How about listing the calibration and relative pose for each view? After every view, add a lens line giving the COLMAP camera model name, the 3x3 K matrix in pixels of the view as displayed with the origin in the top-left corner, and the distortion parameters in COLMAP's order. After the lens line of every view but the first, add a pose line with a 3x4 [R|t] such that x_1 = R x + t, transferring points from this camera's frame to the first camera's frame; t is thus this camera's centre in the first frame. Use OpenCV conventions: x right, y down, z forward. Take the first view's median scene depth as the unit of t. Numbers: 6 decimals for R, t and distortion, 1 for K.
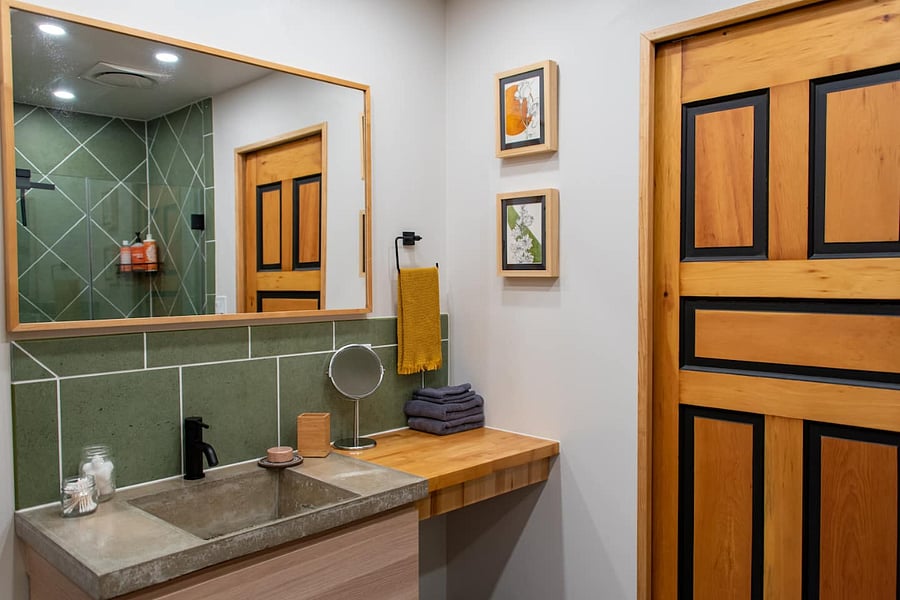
lens RADIAL K [[704.3, 0, 450.0], [0, 704.3, 300.0], [0, 0, 1]] dist [0.047087, -0.001800]
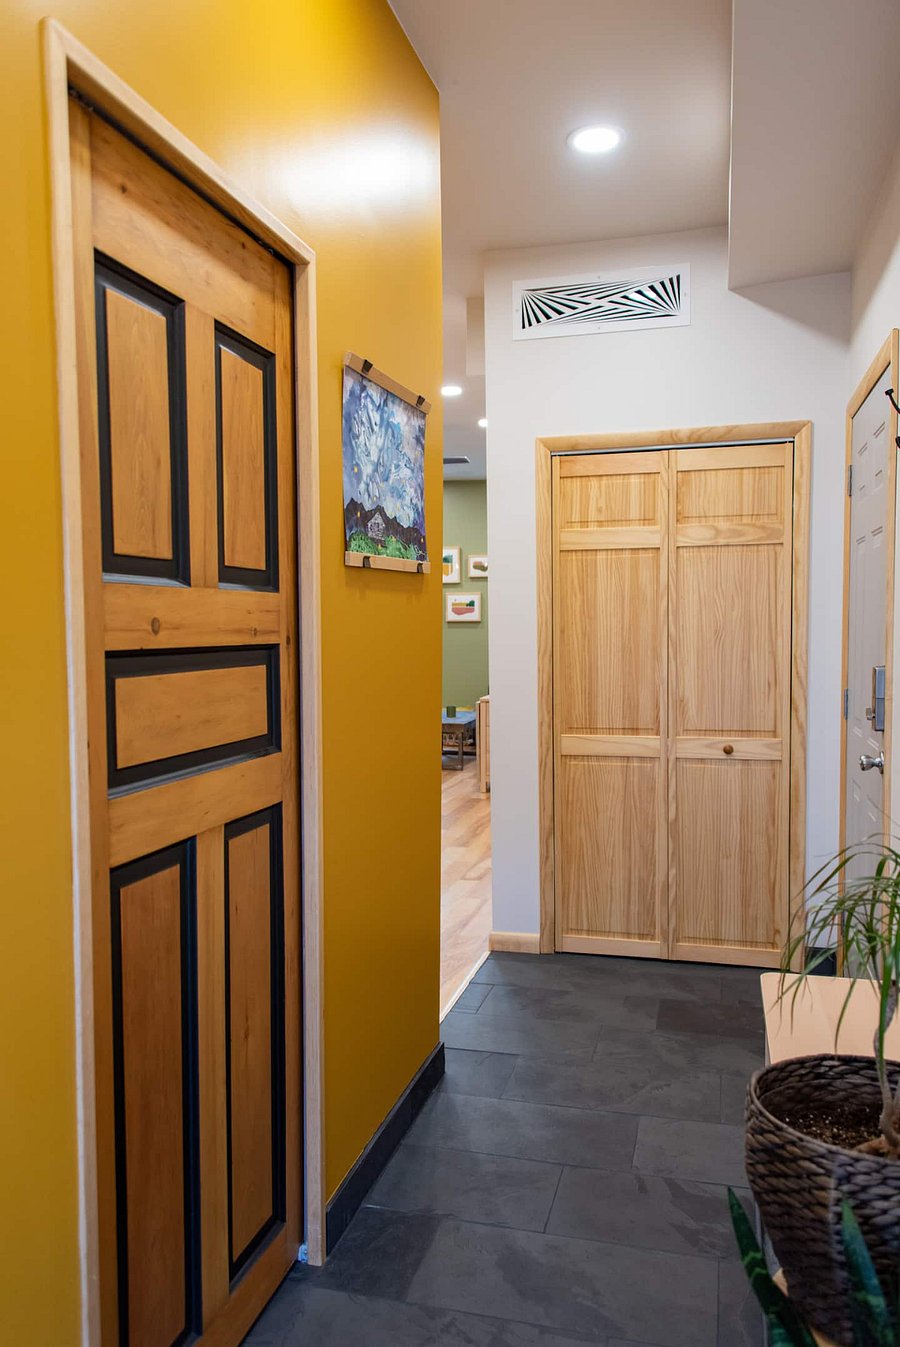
lens RADIAL K [[1054.1, 0, 450.0], [0, 1054.1, 673.5], [0, 0, 1]] dist [0.047087, -0.001800]
pose [[-0.494773, -0.033685, 0.868369, -0.456211], [0.036449, 0.997565, 0.059464, -0.025973], [-0.868258, 0.061073, -0.492340, 1.245353]]
